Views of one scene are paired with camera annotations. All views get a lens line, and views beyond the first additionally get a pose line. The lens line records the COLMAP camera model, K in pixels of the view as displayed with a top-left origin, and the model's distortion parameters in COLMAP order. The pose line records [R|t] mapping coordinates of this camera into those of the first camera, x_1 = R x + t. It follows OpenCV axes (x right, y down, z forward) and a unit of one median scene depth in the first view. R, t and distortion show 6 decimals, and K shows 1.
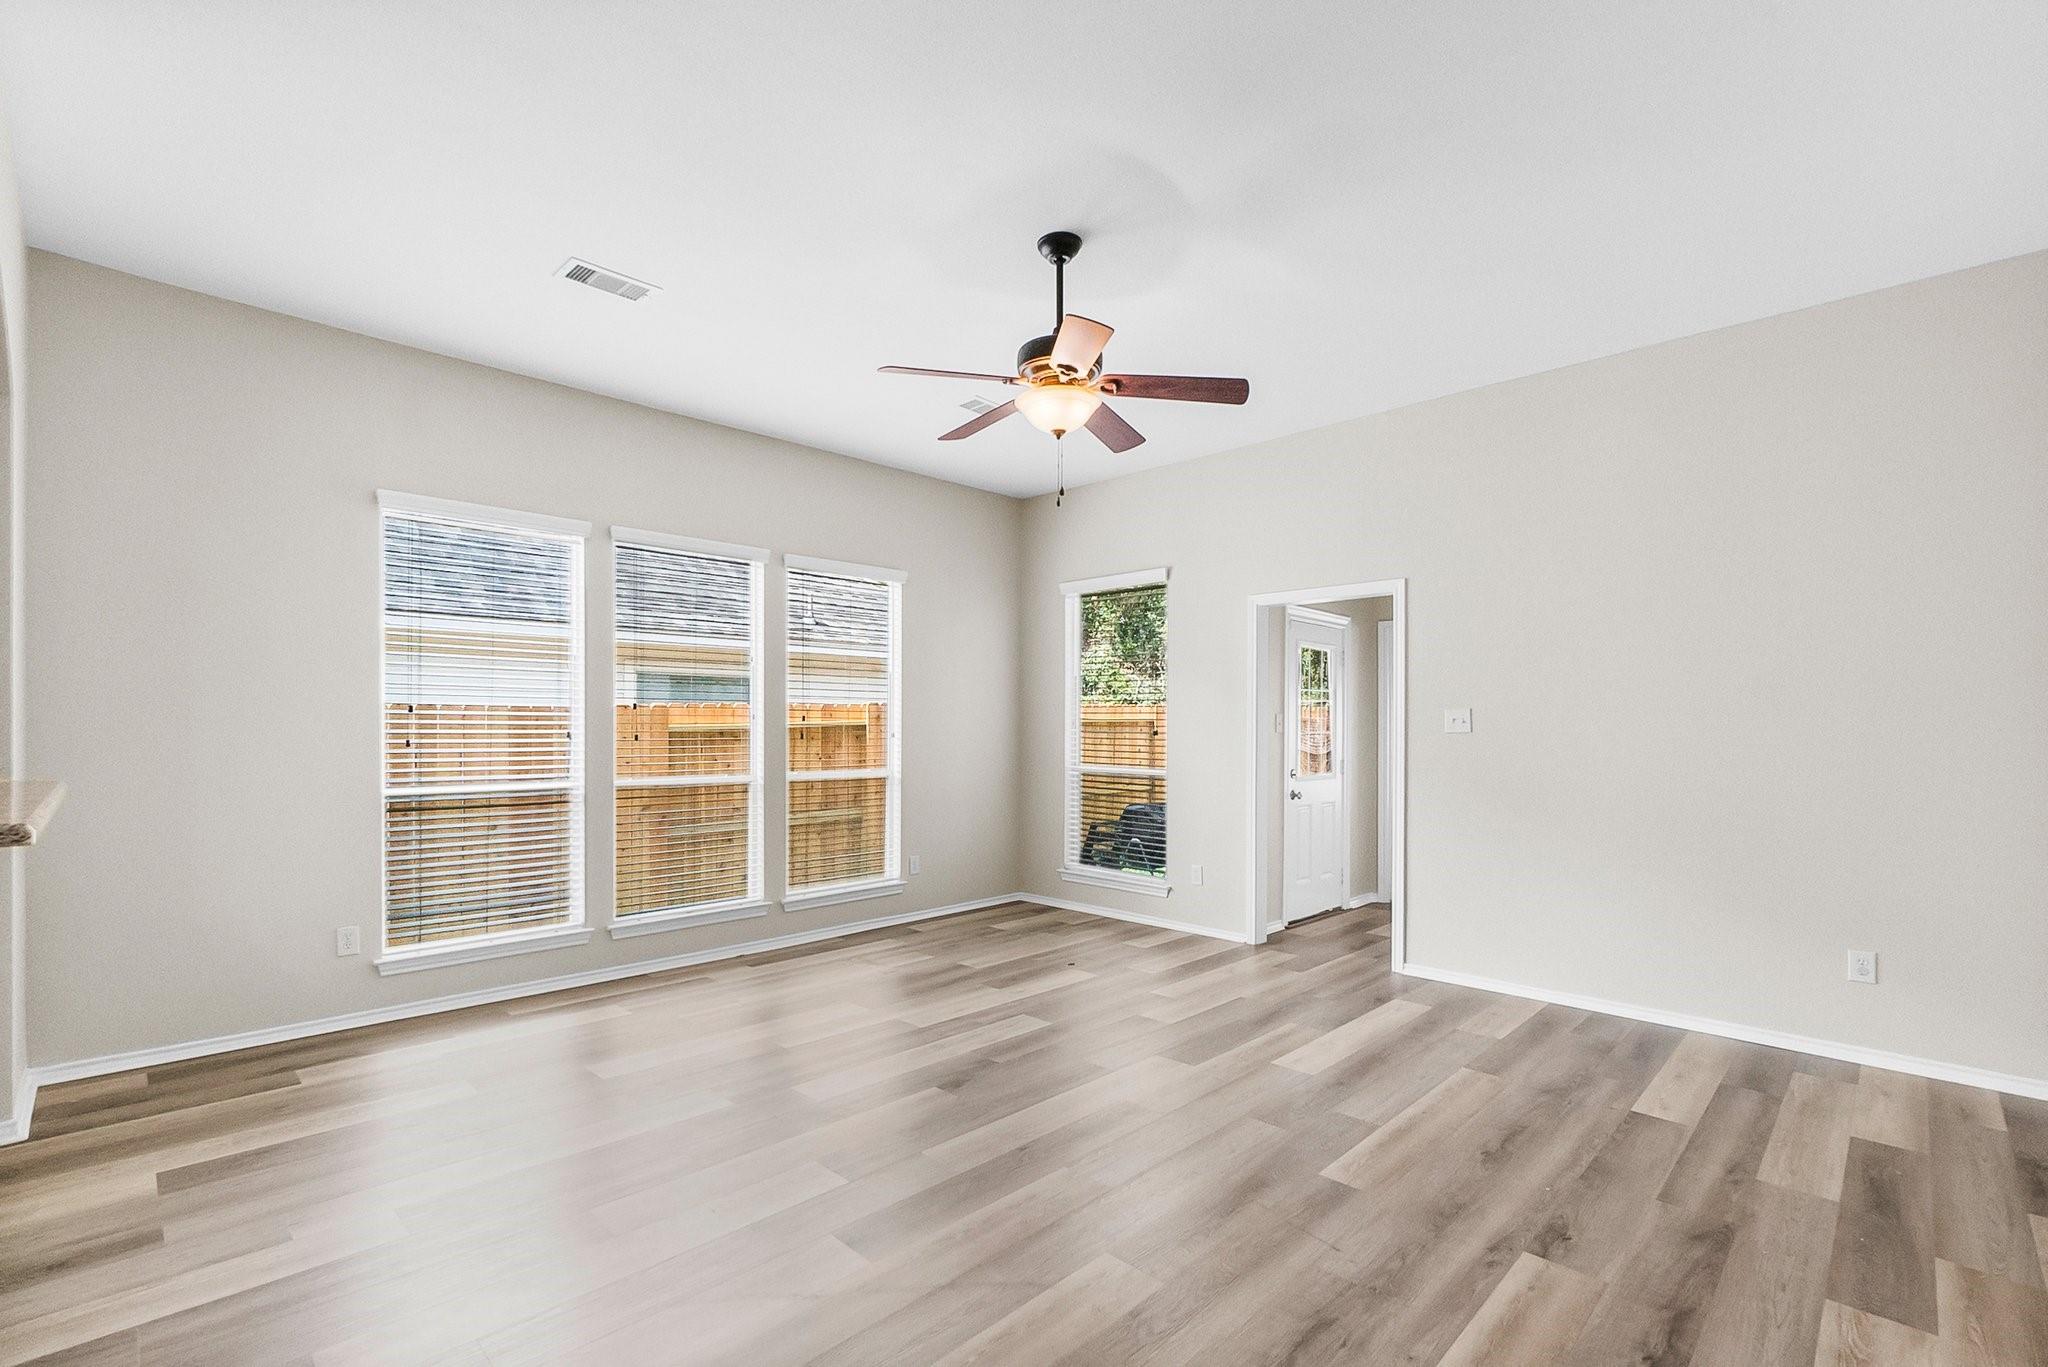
lens RADIAL K [[900.4, 0, 1021.8], [0, 900.4, 728.8], [0, 0, 1]] dist [0.000850, 0.000240]
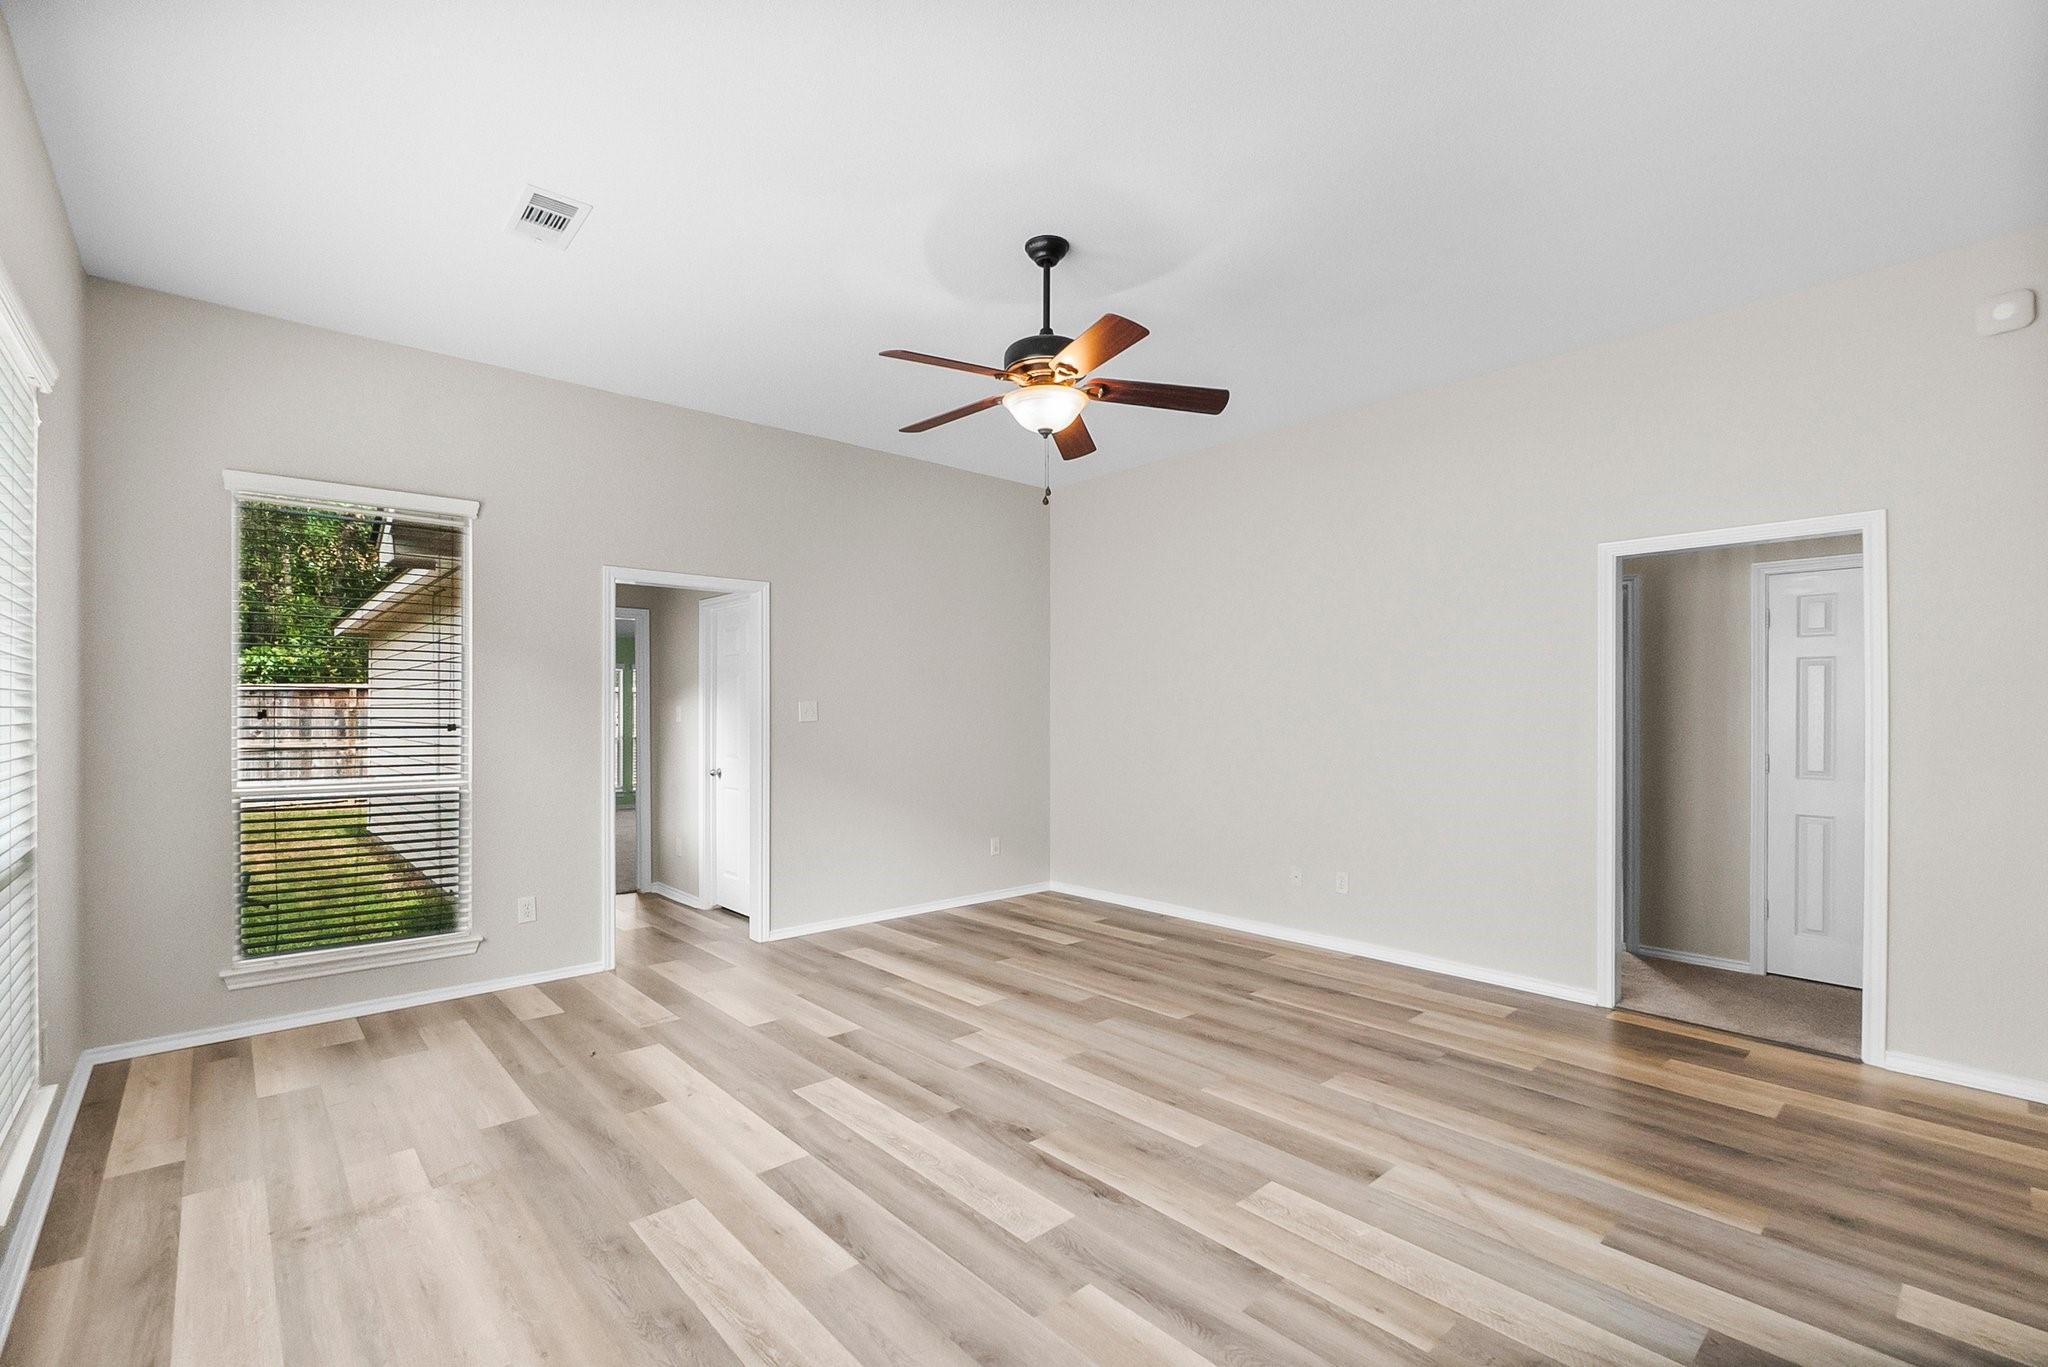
lens RADIAL K [[886.7, 0, 976.5], [0, 886.7, 716.2], [0, 0, 1]] dist [0.001436, 0.000351]
pose [[0.089662, -0.007979, 0.995940, -0.963533], [0.000182, 0.999968, 0.007995, -0.017025], [-0.995972, -0.000535, 0.089661, 0.994579]]
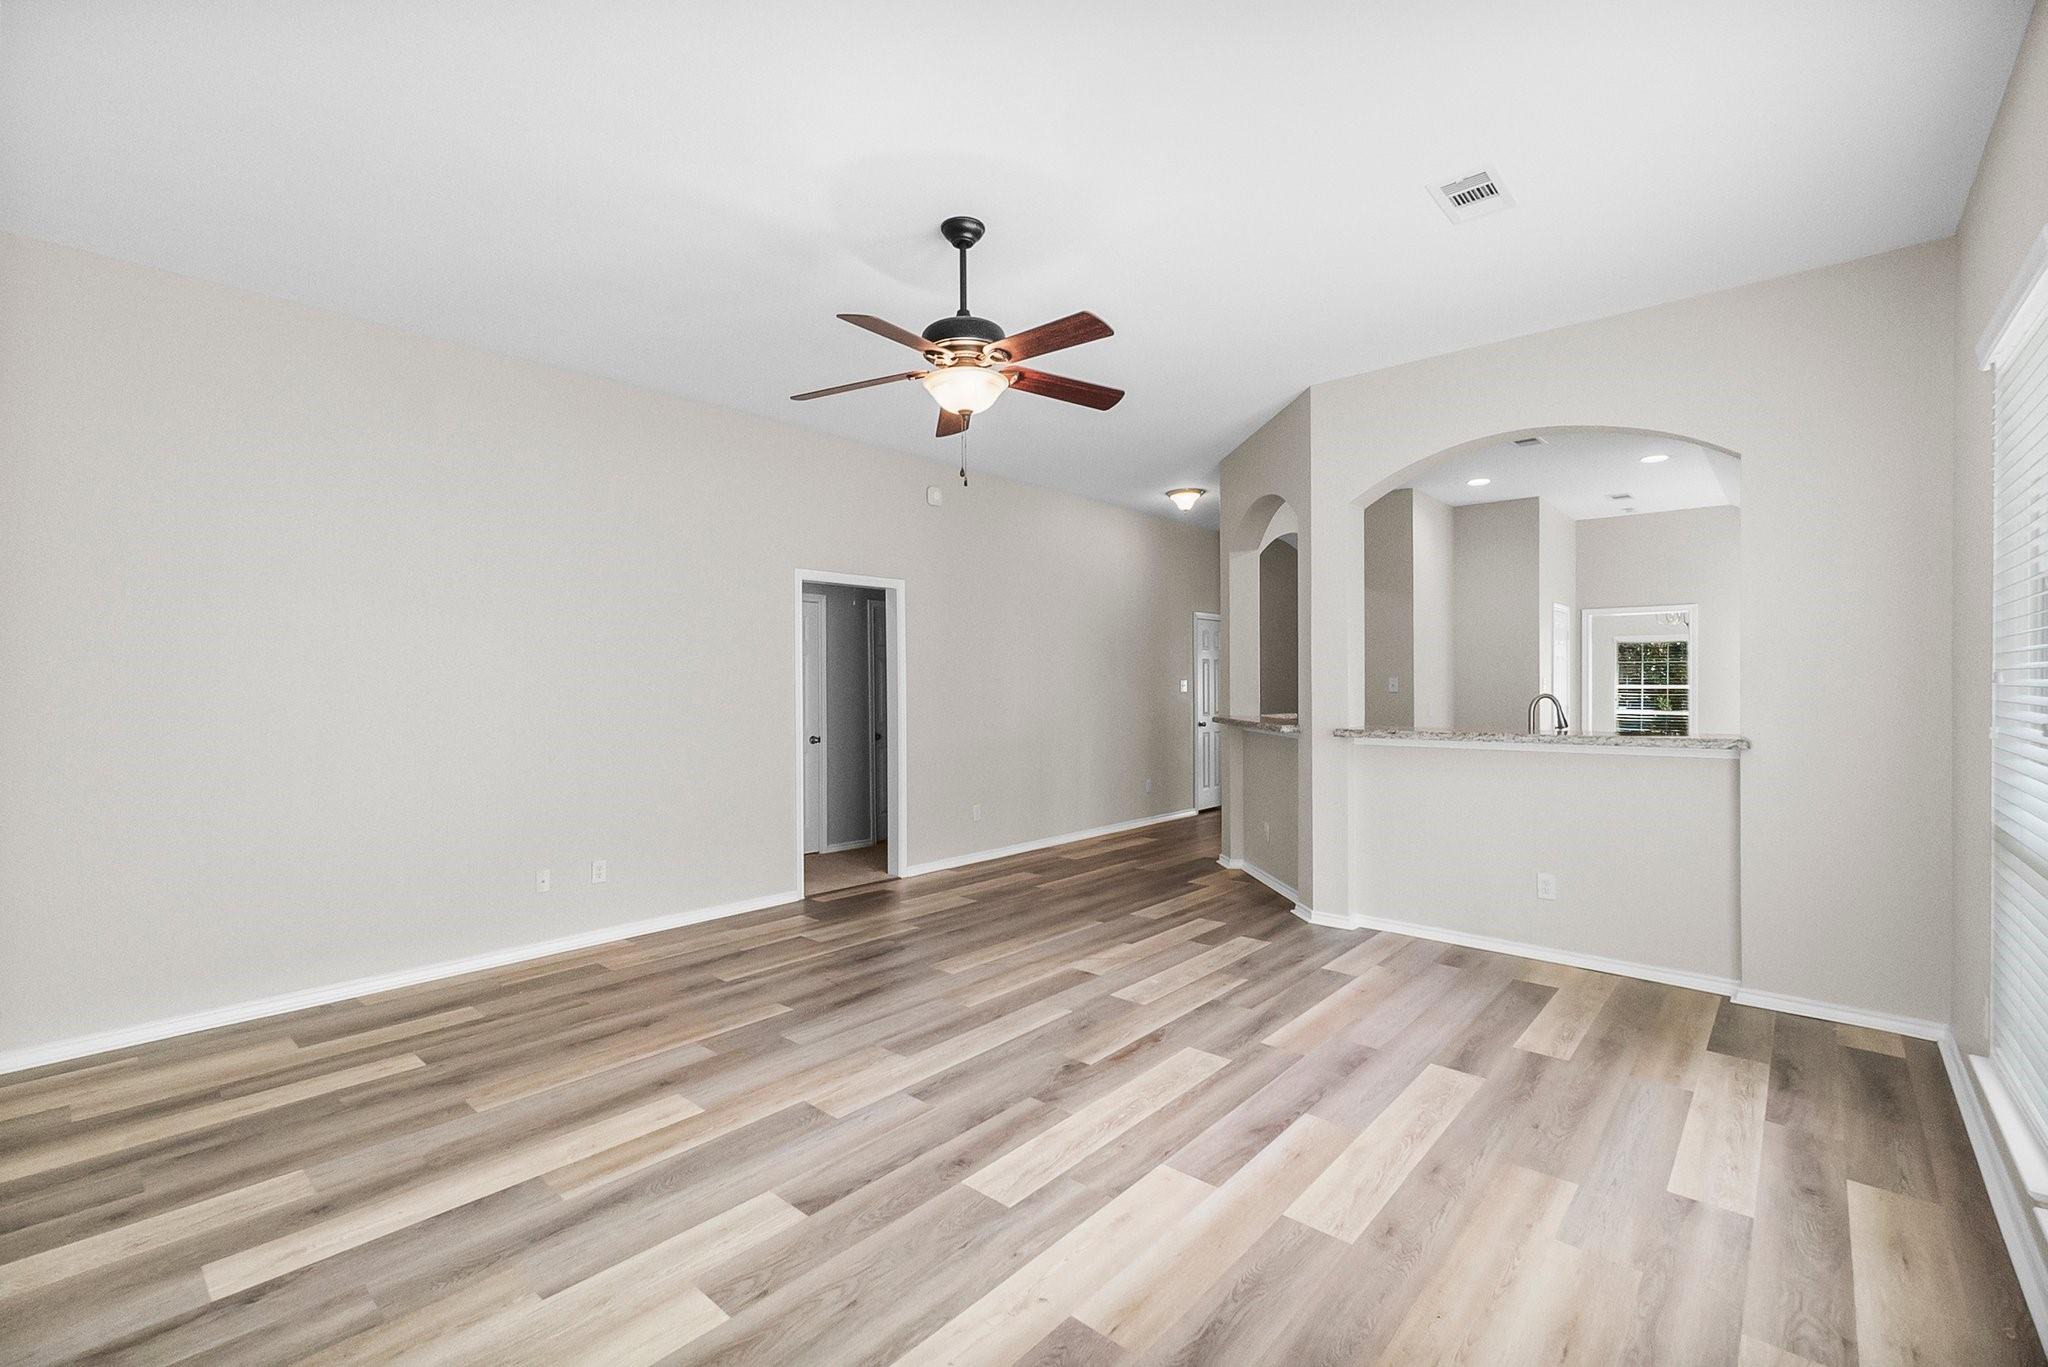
lens RADIAL K [[889.3, 0, 1007.1], [0, 889.3, 693.1], [0, 0, 1]] dist [0.000302, 0.000446]
pose [[-0.999379, 0.001486, -0.035208, 0.028965], [0.001199, 0.999966, 0.008167, -0.021671], [0.035219, 0.008120, -0.999347, 2.019302]]
